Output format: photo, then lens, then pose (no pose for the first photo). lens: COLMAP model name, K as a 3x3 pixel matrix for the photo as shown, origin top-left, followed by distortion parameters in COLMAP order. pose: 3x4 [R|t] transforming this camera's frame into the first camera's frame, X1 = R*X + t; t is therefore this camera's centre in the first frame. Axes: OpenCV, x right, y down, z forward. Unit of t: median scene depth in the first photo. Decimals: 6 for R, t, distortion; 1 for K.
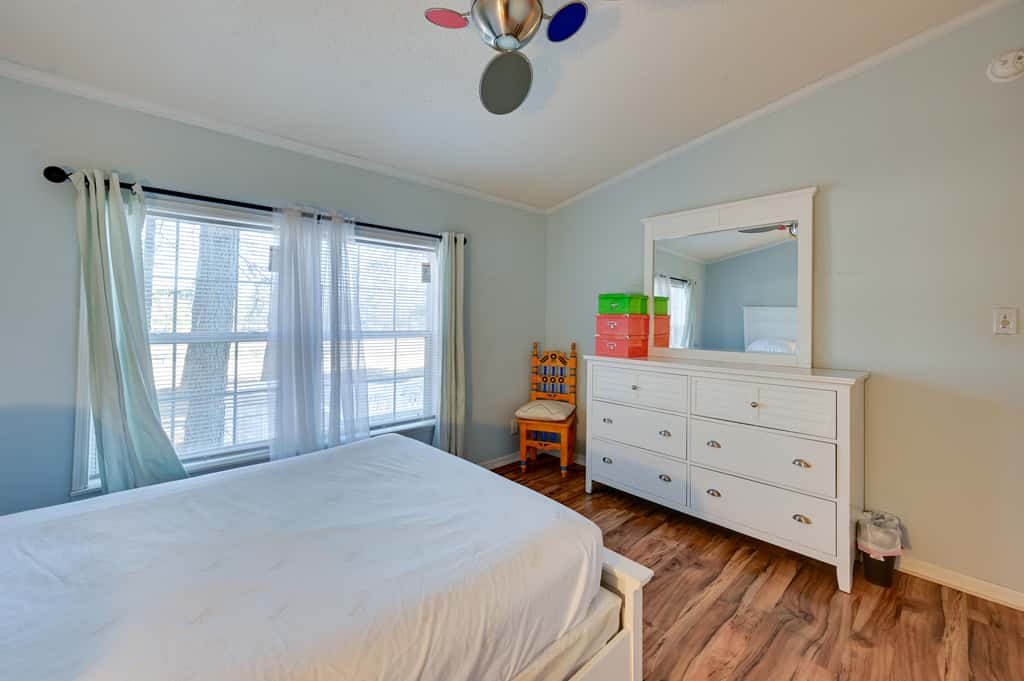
lens RADIAL K [[416.6, 0, 538.3], [0, 416.6, 309.8], [0, 0, 1]] dist [0.000353, 0.000004]
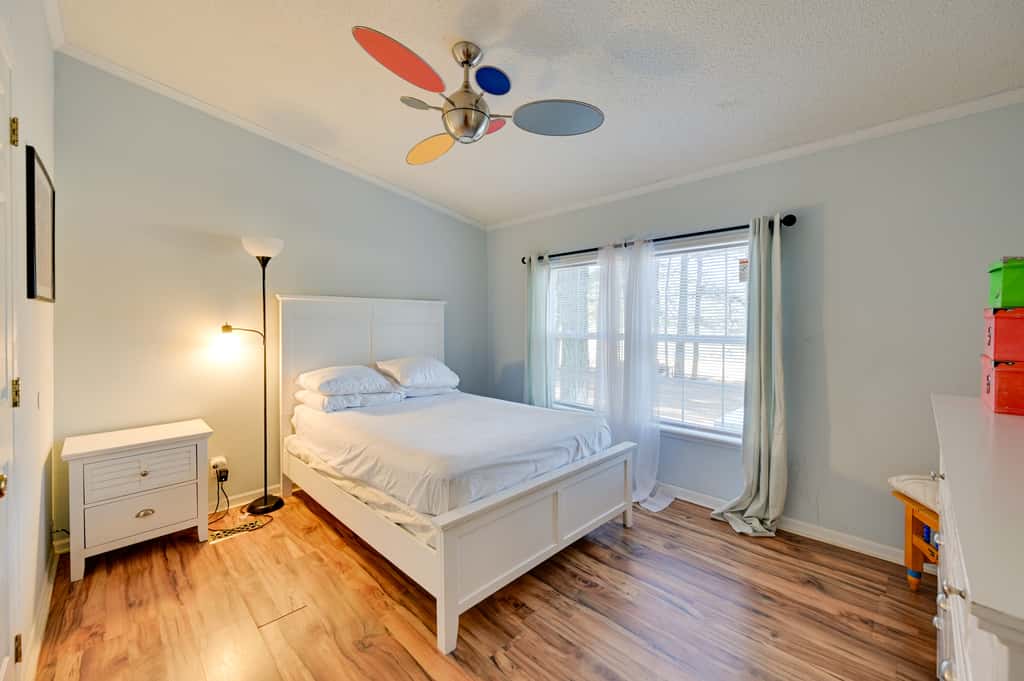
lens RADIAL K [[409.7, 0, 519.5], [0, 409.7, 336.2], [0, 0, 1]] dist [-0.000605, -0.000178]
pose [[0.012798, 0.024663, -0.999614, 0.728489], [0.025523, 0.999362, 0.024984, 0.019041], [0.999592, -0.025833, 0.012161, 0.642020]]
